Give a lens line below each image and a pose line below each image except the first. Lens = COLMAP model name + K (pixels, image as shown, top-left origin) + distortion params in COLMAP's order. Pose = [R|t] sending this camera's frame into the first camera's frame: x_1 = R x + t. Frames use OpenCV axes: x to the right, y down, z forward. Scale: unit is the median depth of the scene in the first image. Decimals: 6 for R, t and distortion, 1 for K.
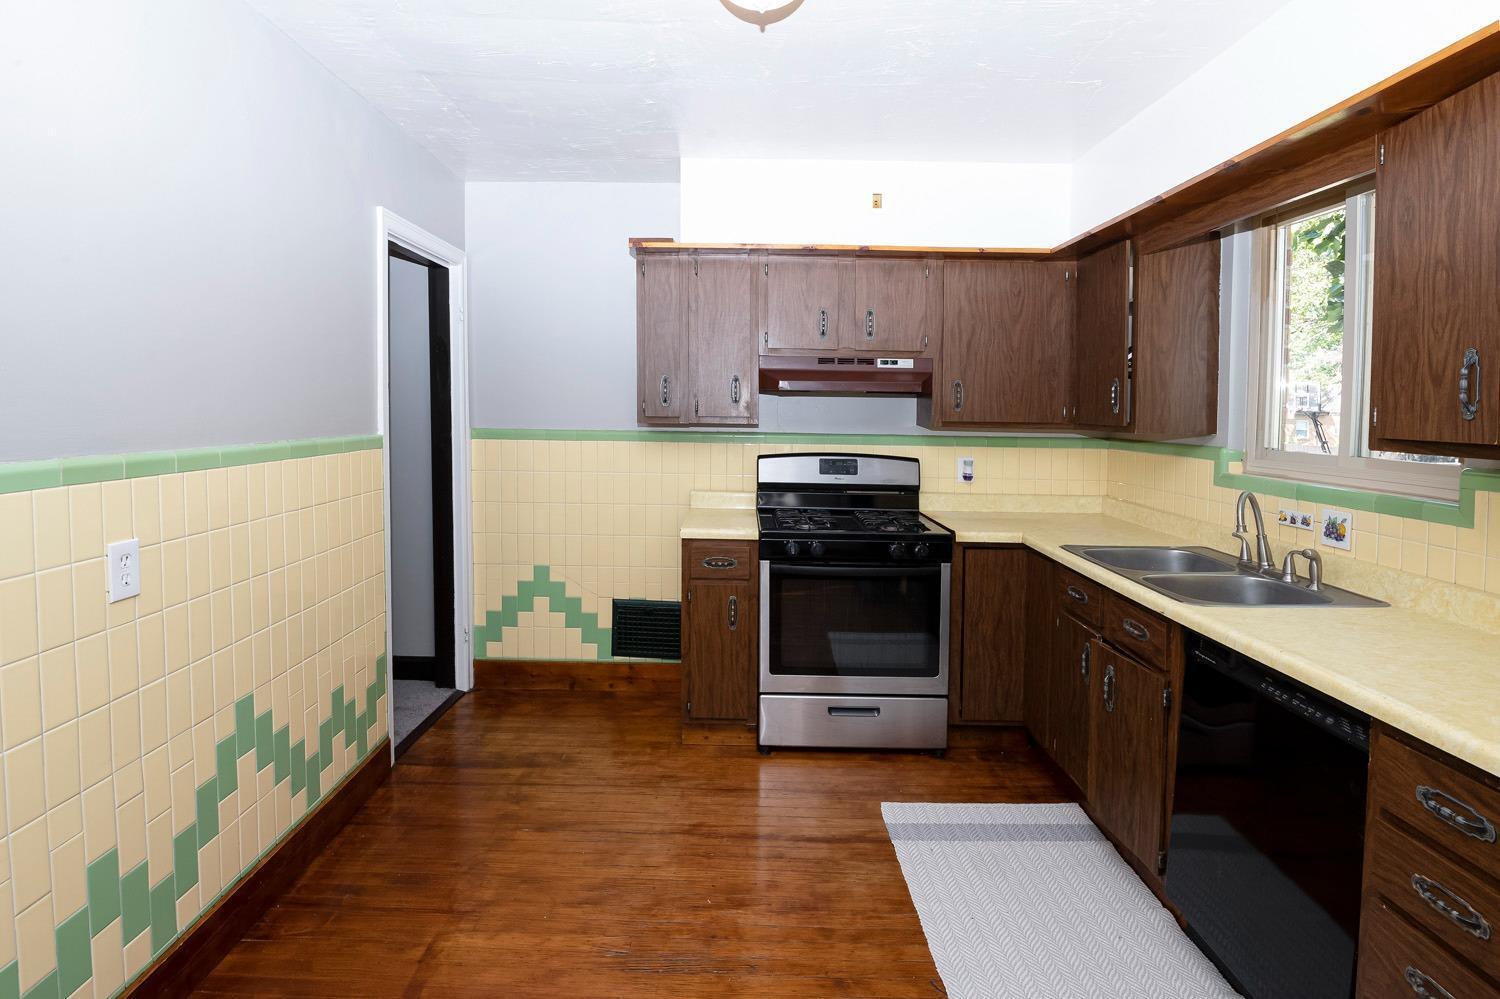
lens RADIAL K [[739.7, 0, 748.8], [0, 739.7, 478.7], [0, 0, 1]] dist [-0.019547, -0.006736]
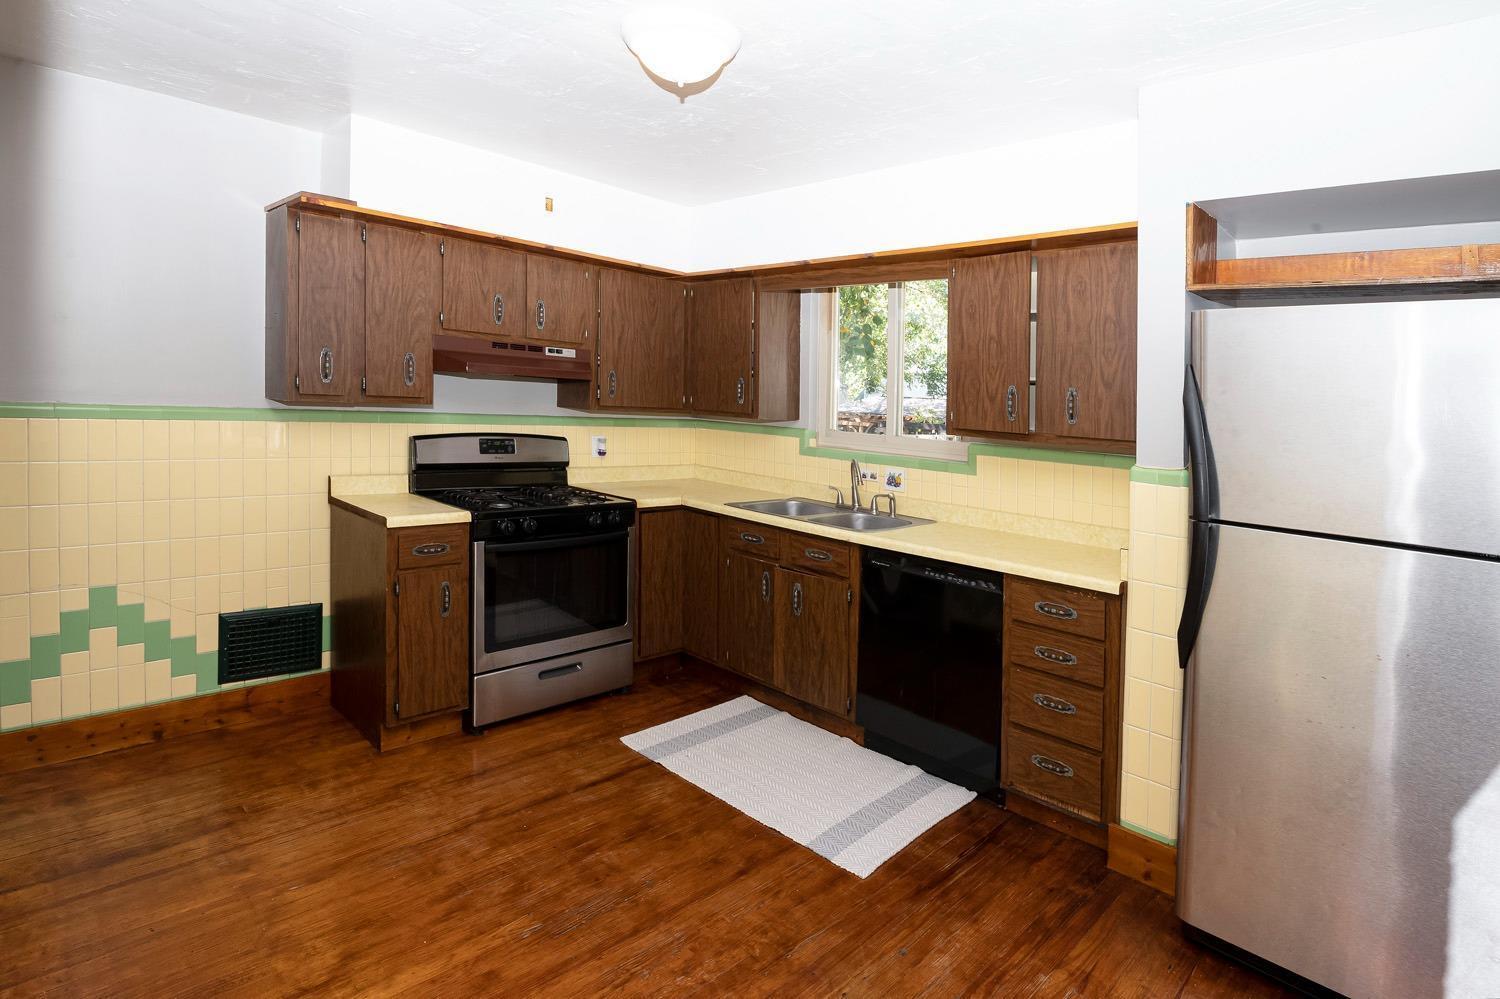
lens RADIAL K [[720.2, 0, 749.6], [0, 720.2, 432.8], [0, 0, 1]] dist [-0.022398, -0.000450]
pose [[0.718765, -0.008209, 0.695204, -0.390923], [0.023119, 0.999660, -0.012098, -0.017826], [-0.694868, 0.024768, 0.718710, 0.033737]]
